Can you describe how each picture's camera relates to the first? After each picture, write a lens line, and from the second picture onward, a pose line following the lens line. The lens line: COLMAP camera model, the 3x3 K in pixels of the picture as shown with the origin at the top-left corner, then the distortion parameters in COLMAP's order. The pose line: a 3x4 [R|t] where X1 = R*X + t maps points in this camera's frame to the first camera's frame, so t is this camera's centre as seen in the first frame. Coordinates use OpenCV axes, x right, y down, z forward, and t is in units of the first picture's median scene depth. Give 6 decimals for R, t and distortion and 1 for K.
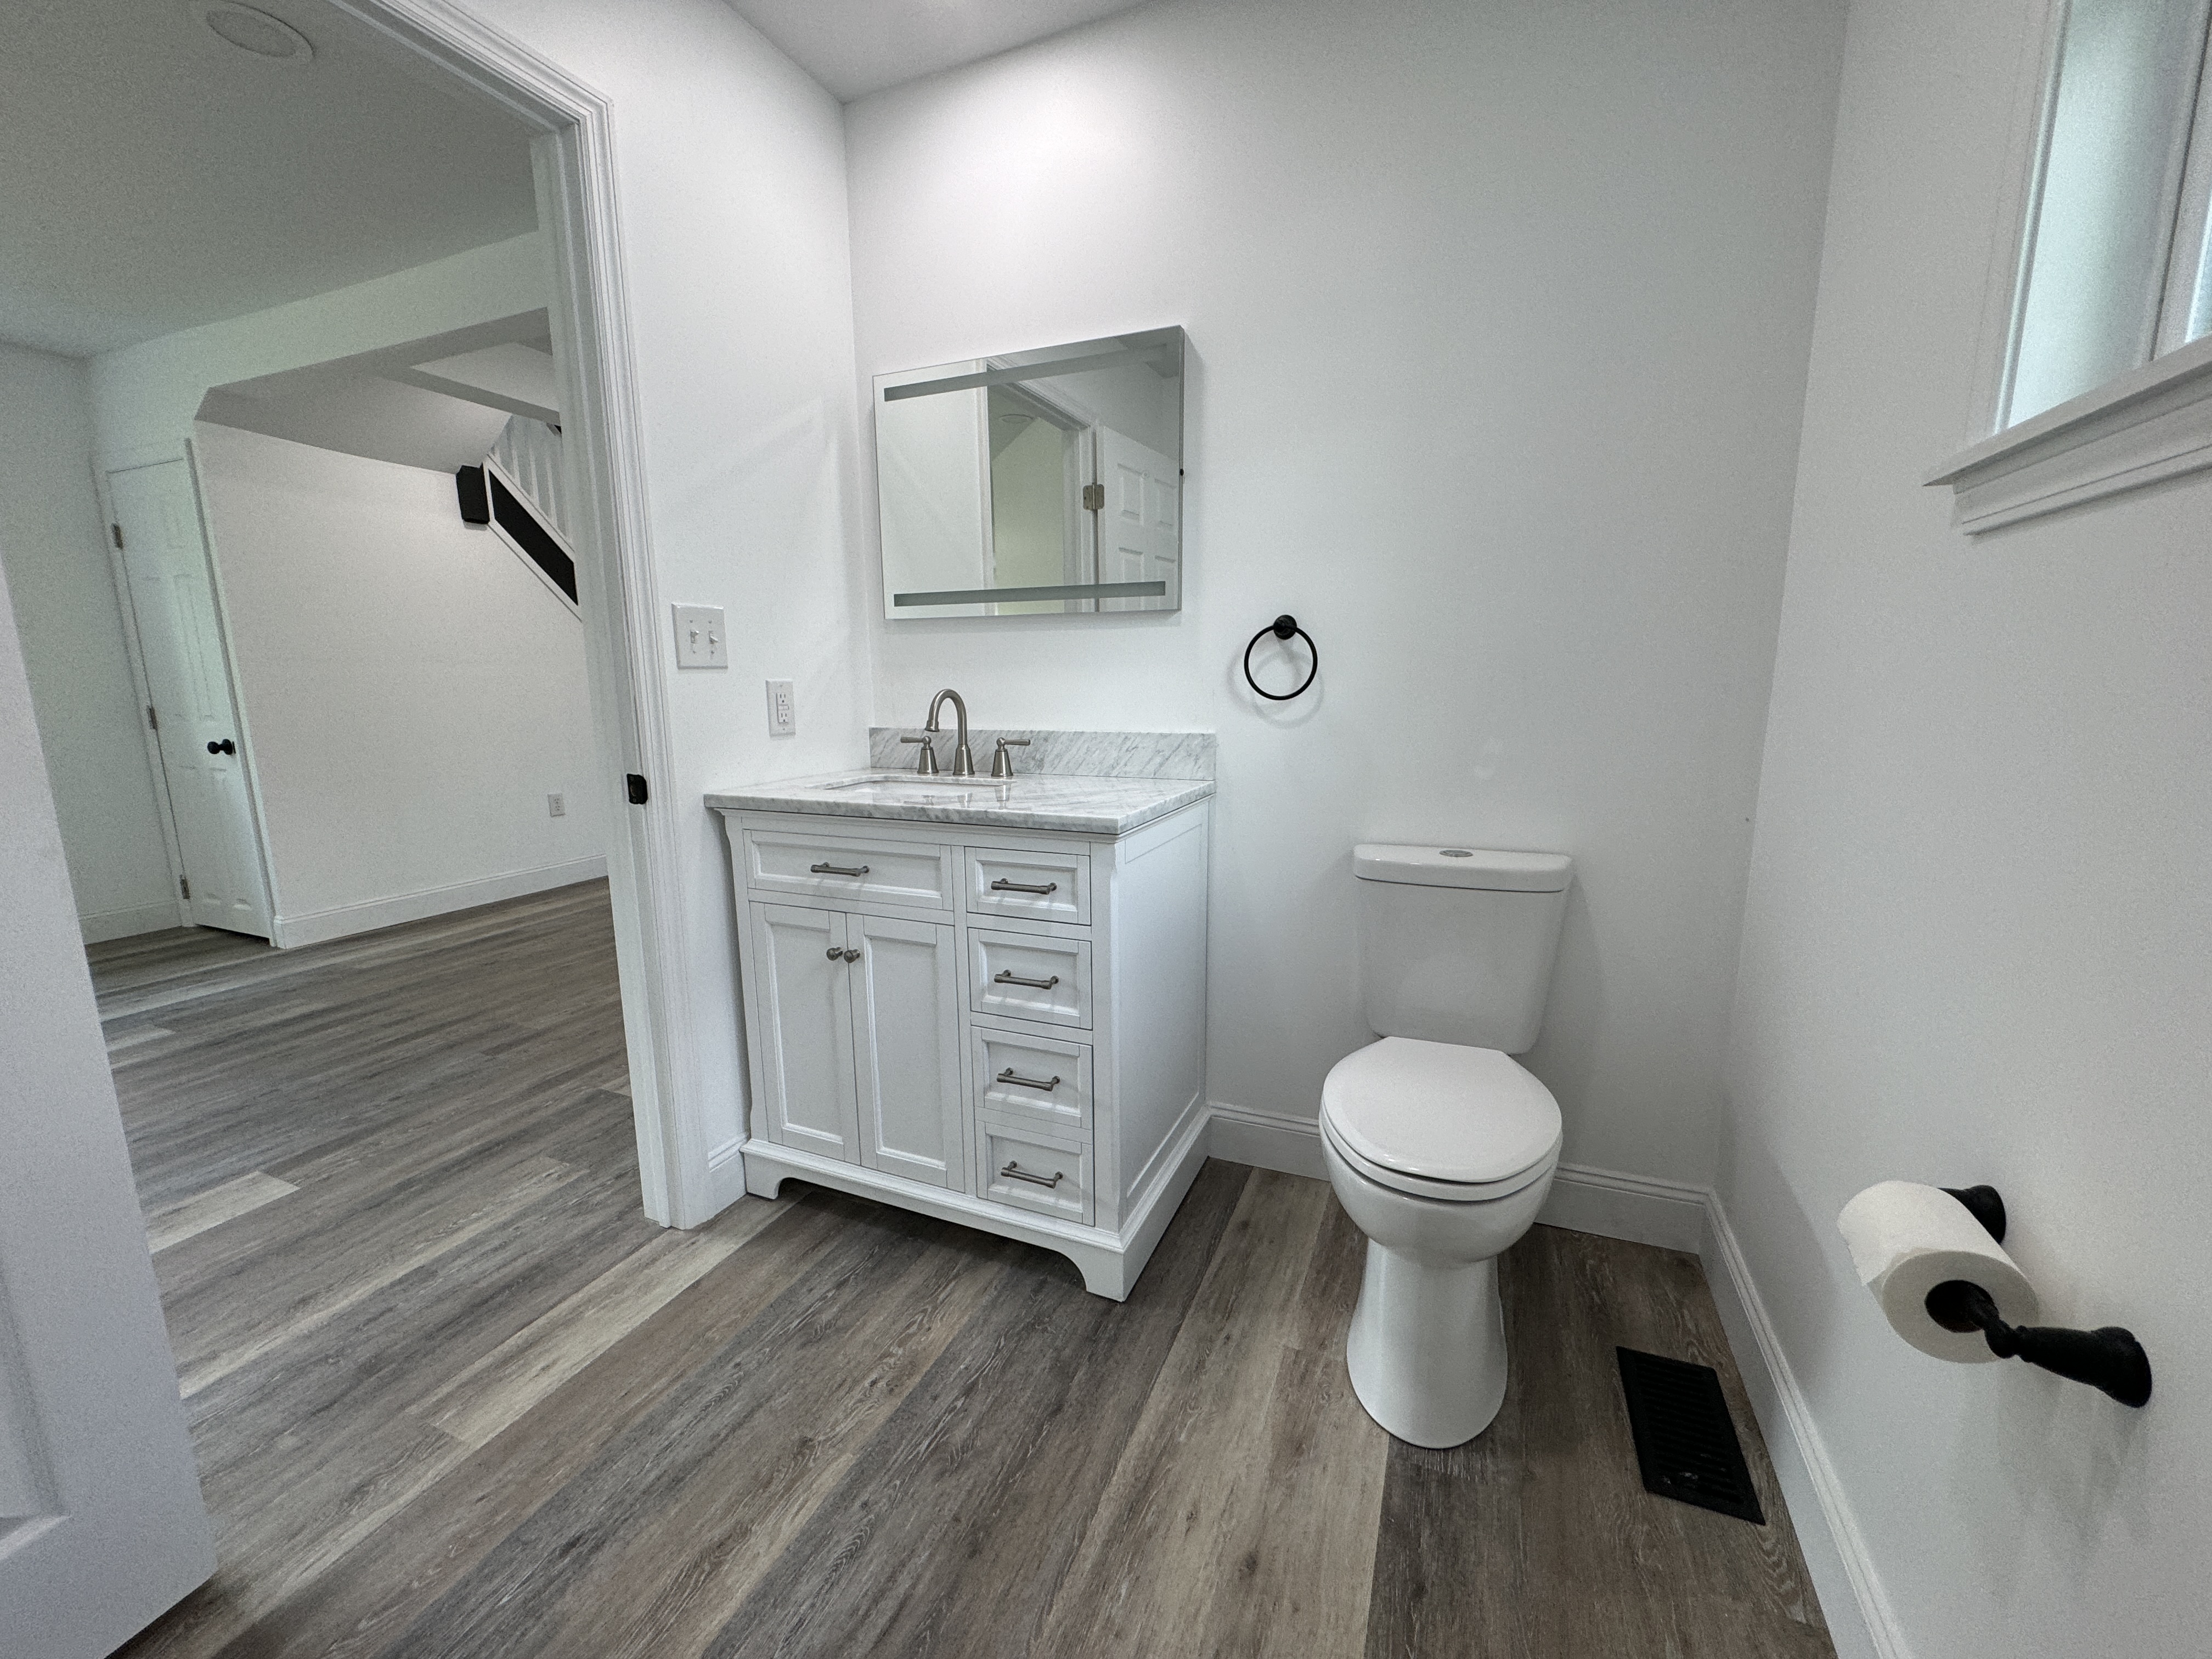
lens RADIAL K [[880.4, 0, 1099.0], [0, 880.4, 830.3], [0, 0, 1]] dist [-0.003253, 0.000580]
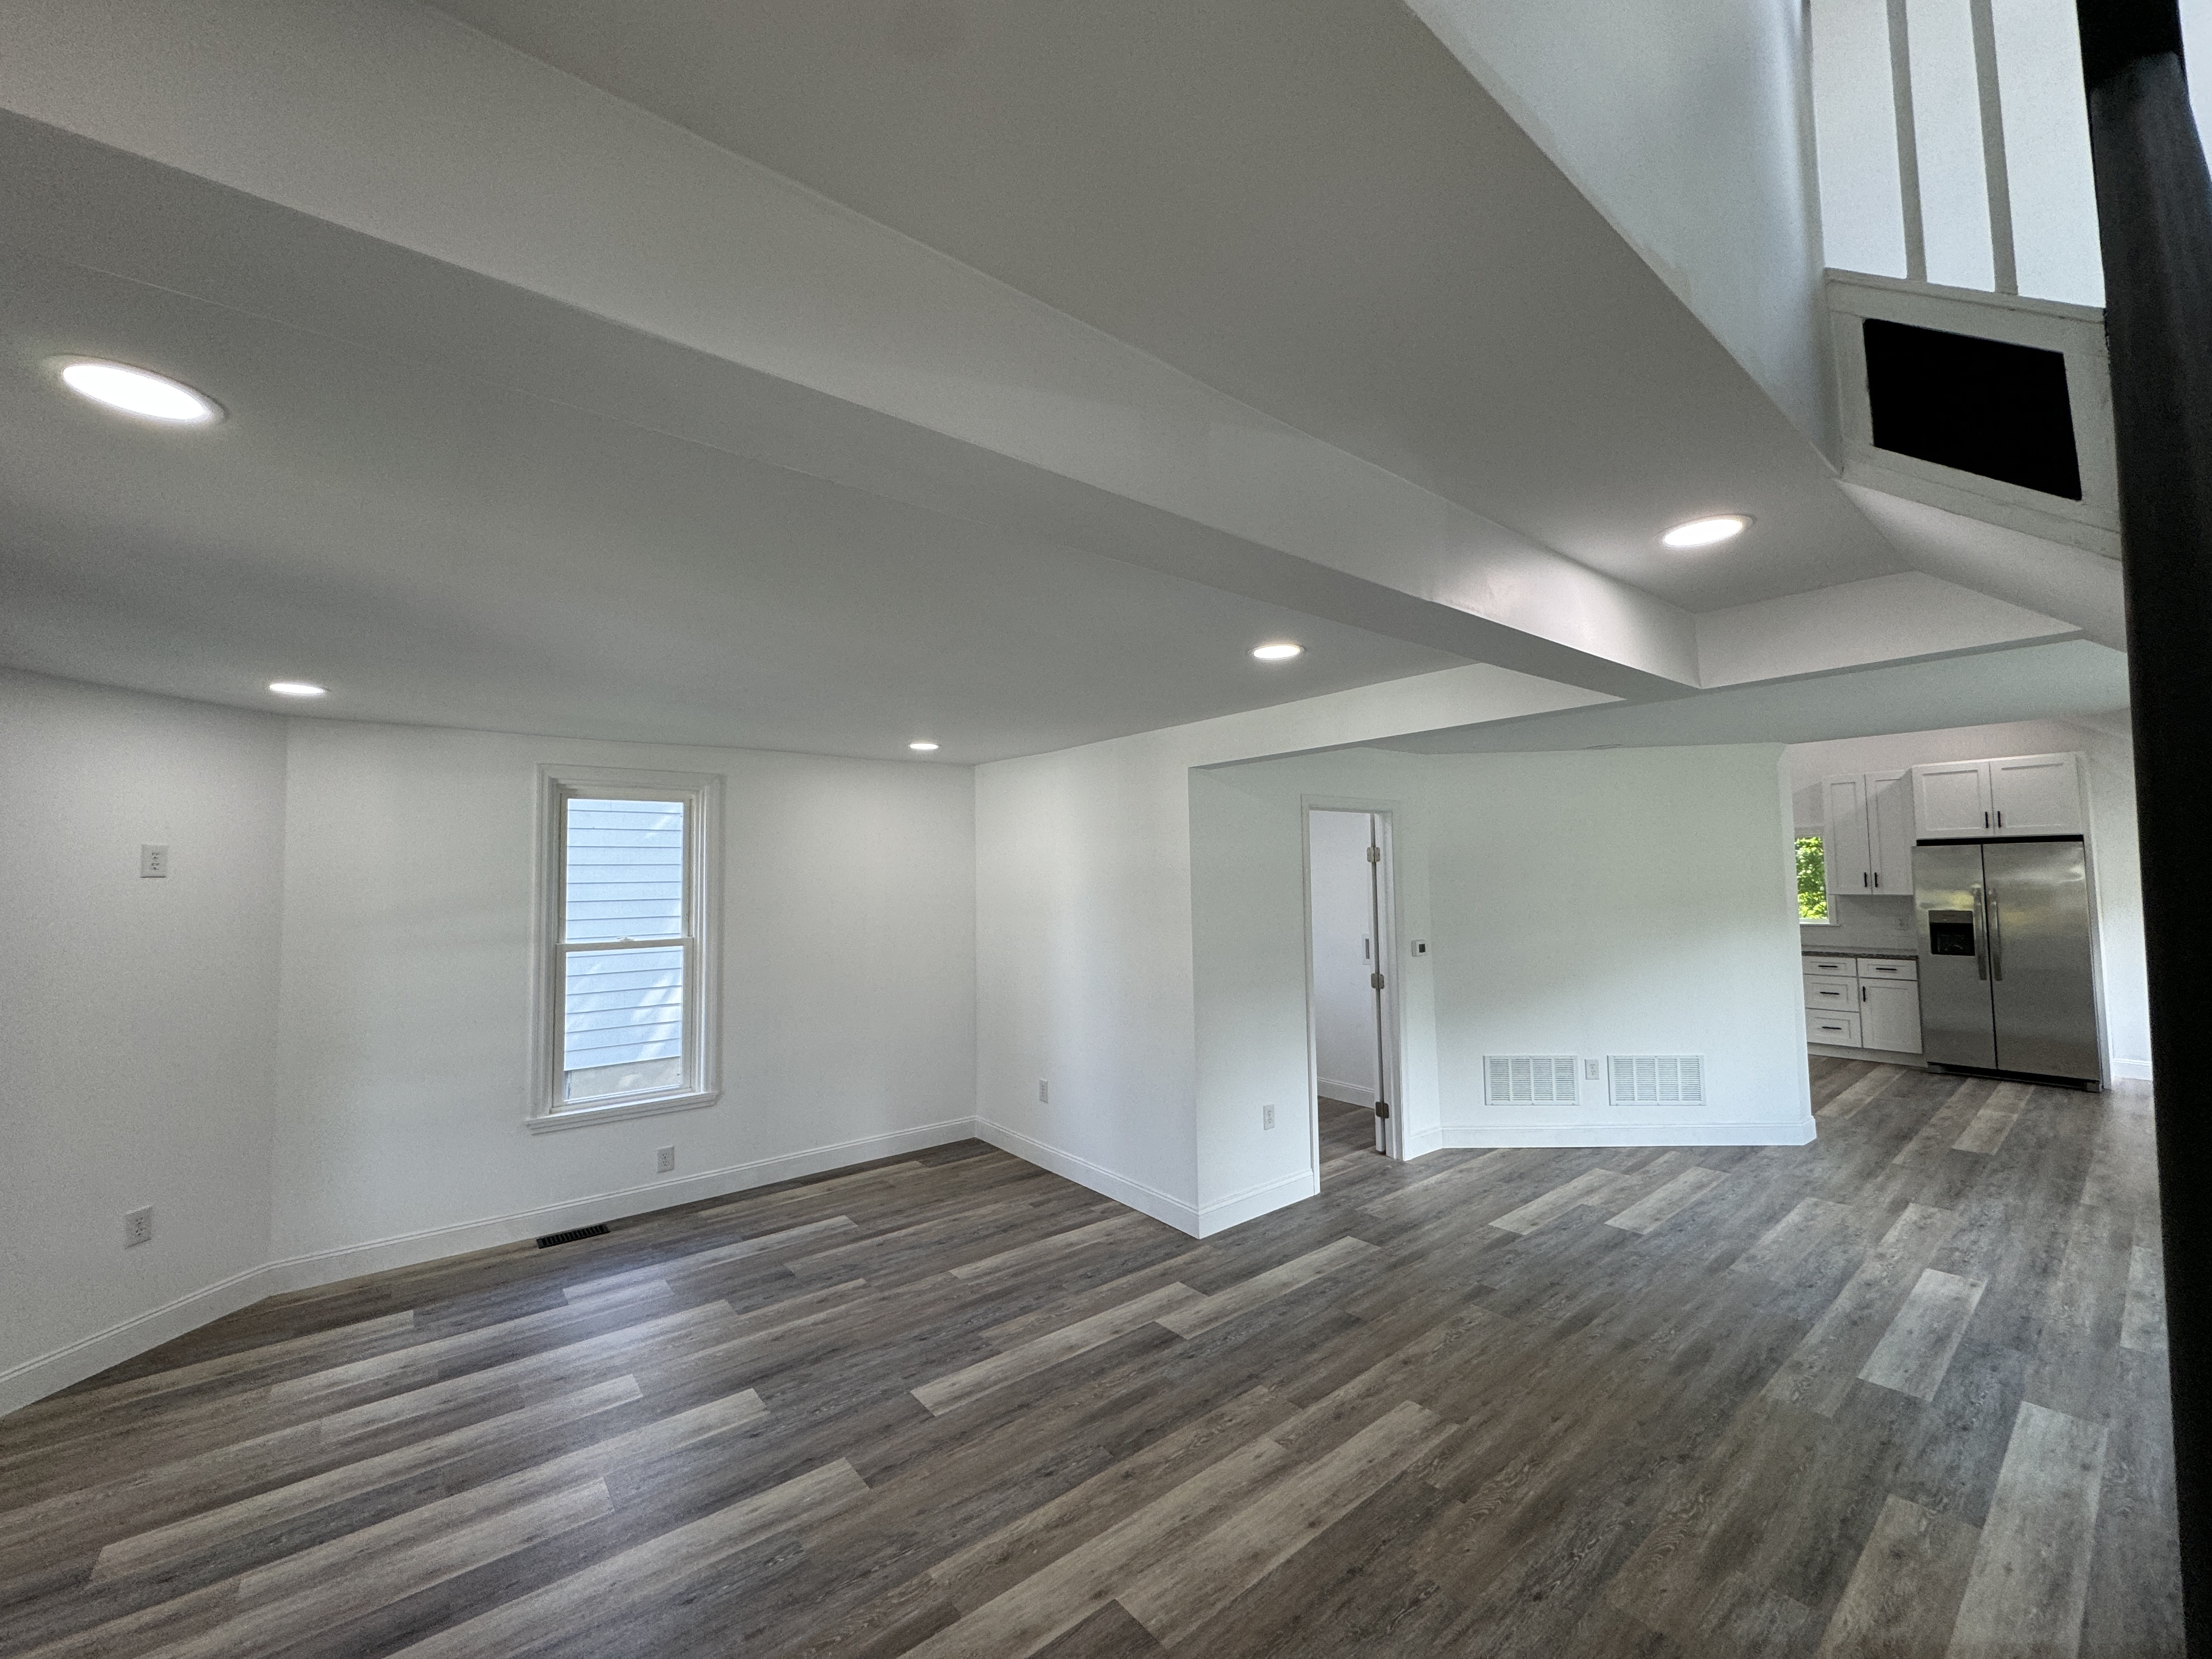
lens RADIAL K [[880.4, 0, 1104.5], [0, 880.4, 828.9], [0, 0, 1]] dist [-0.003253, 0.000580]
pose [[-0.881745, 0.046644, 0.469414, -1.289002], [0.103824, 0.989887, 0.096661, -0.951341], [-0.460158, 0.133967, -0.877672, 3.590687]]
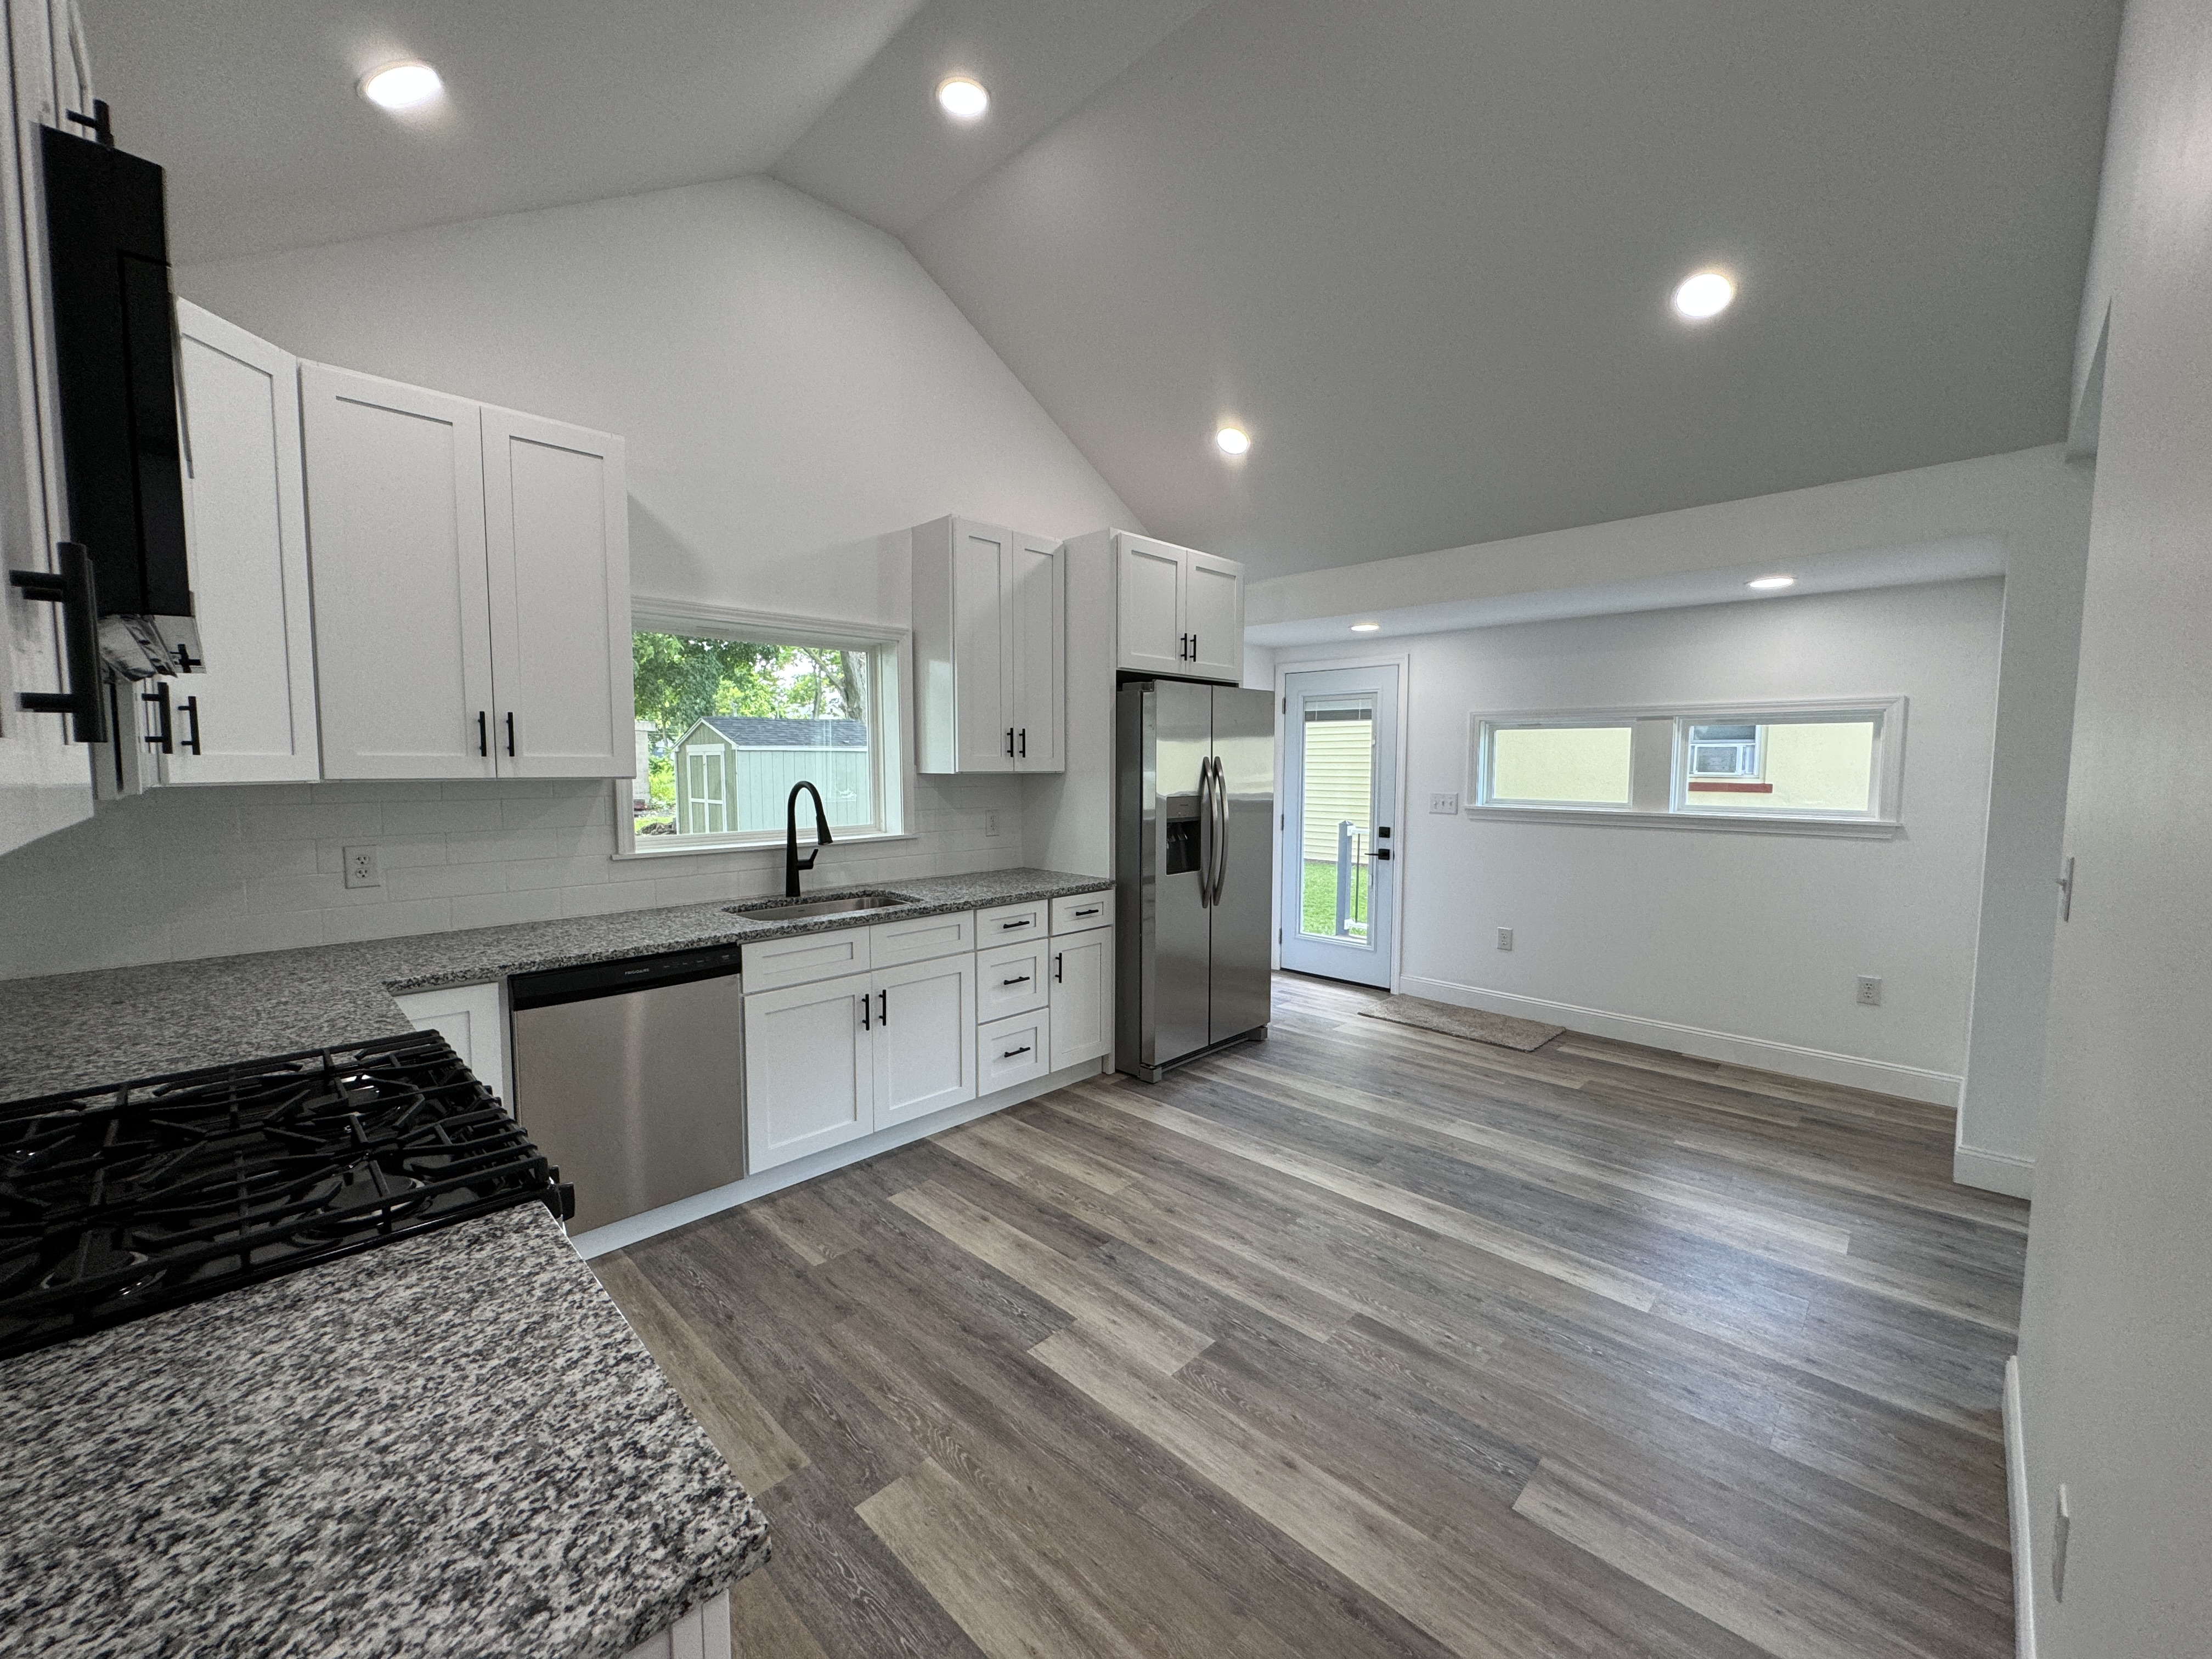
lens RADIAL K [[880.4, 0, 1103.4], [0, 880.4, 826.4], [0, 0, 1]] dist [-0.003253, 0.000580]
pose [[-0.357848, 0.076591, -0.930634, -0.573561], [-0.161795, 0.976470, 0.142577, -0.034154], [0.919656, 0.201592, -0.337036, -0.937185]]
